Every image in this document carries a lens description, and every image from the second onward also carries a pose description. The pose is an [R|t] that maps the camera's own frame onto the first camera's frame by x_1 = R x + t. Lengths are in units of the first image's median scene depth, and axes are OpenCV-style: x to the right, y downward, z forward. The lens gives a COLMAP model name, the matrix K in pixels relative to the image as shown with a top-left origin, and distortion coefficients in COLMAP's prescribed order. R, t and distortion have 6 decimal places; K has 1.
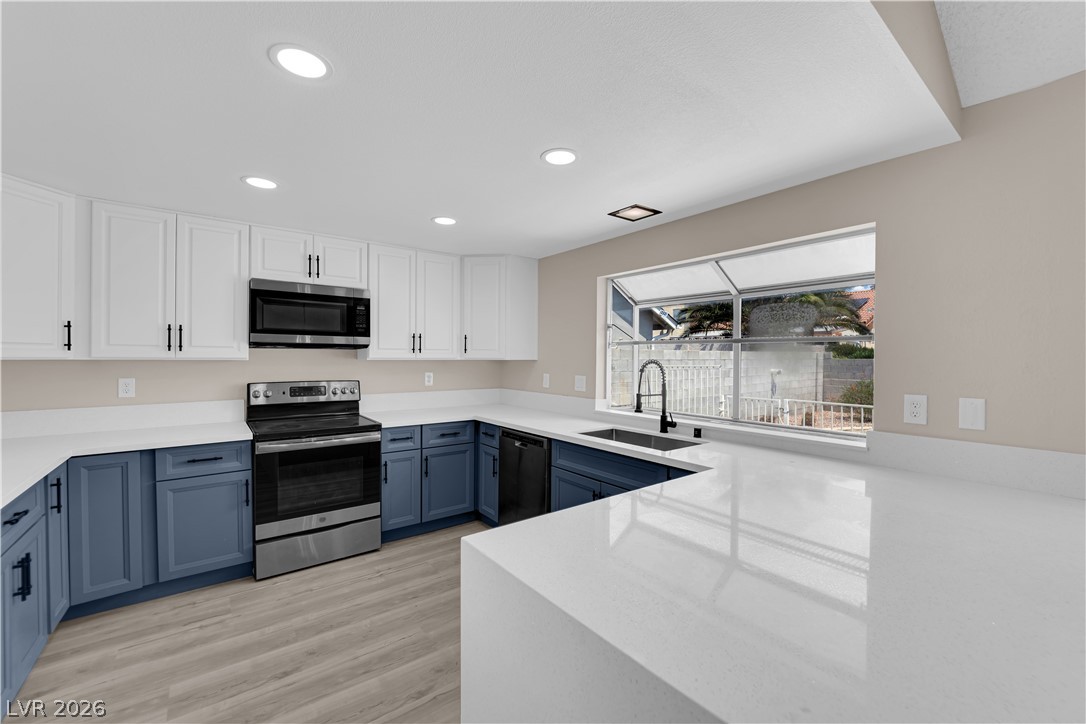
lens RADIAL K [[438.3, 0, 544.1], [0, 438.3, 362.4], [0, 0, 1]] dist [-0.008557, 0.001482]
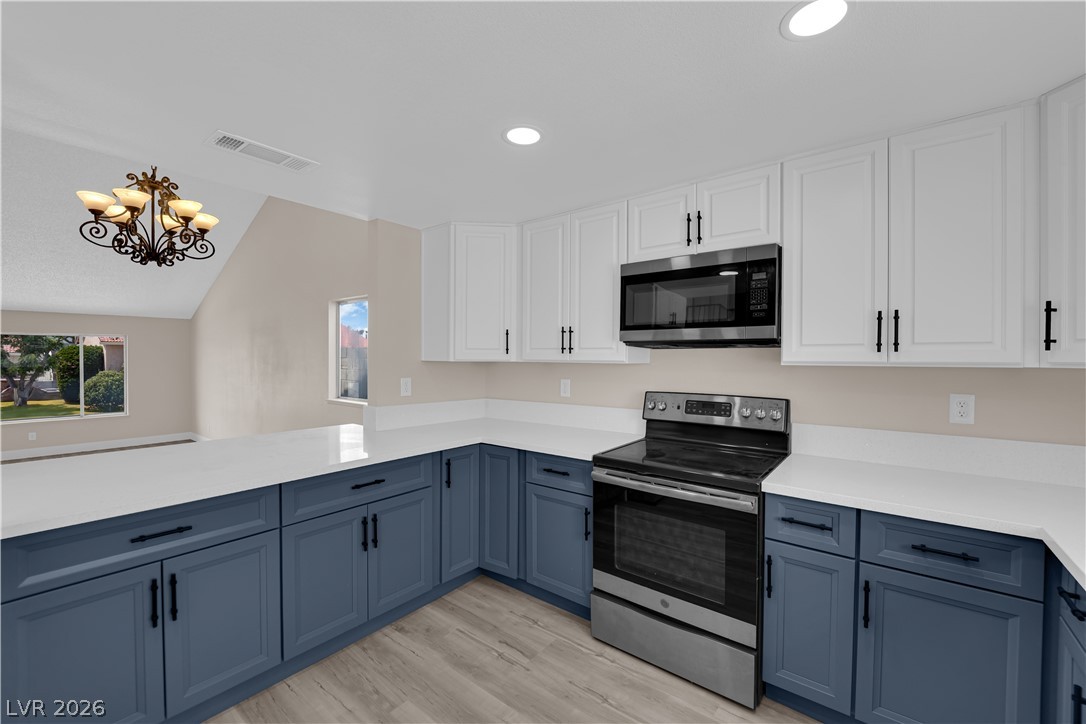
lens RADIAL K [[438.3, 0, 546.0], [0, 438.3, 361.9], [0, 0, 1]] dist [-0.008557, 0.001482]
pose [[0.248490, 0.005231, -0.968620, 0.090290], [-0.014673, 0.999891, 0.001636, -0.007533], [0.968523, 0.013806, 0.248540, 0.642043]]
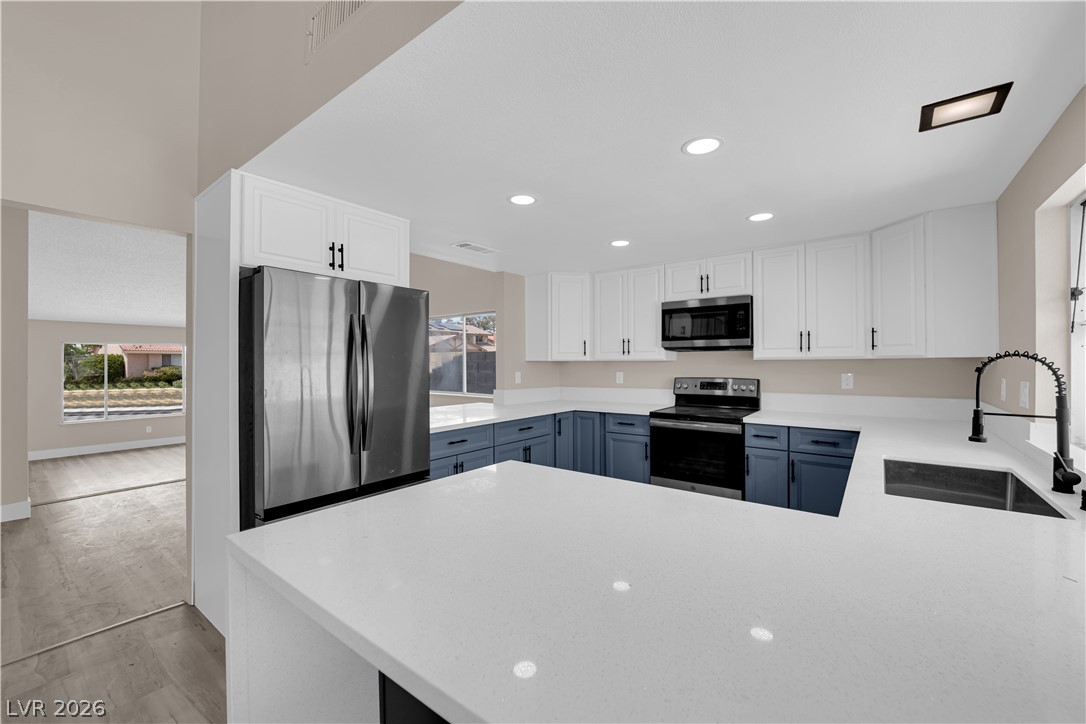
lens RADIAL K [[438.3, 0, 544.2], [0, 438.3, 361.5], [0, 0, 1]] dist [-0.008557, 0.001482]
pose [[0.258500, -0.008998, -0.965969, 0.575262], [-0.005722, 0.999925, -0.010846, 0.015422], [0.965994, 0.008330, 0.258429, 0.263348]]
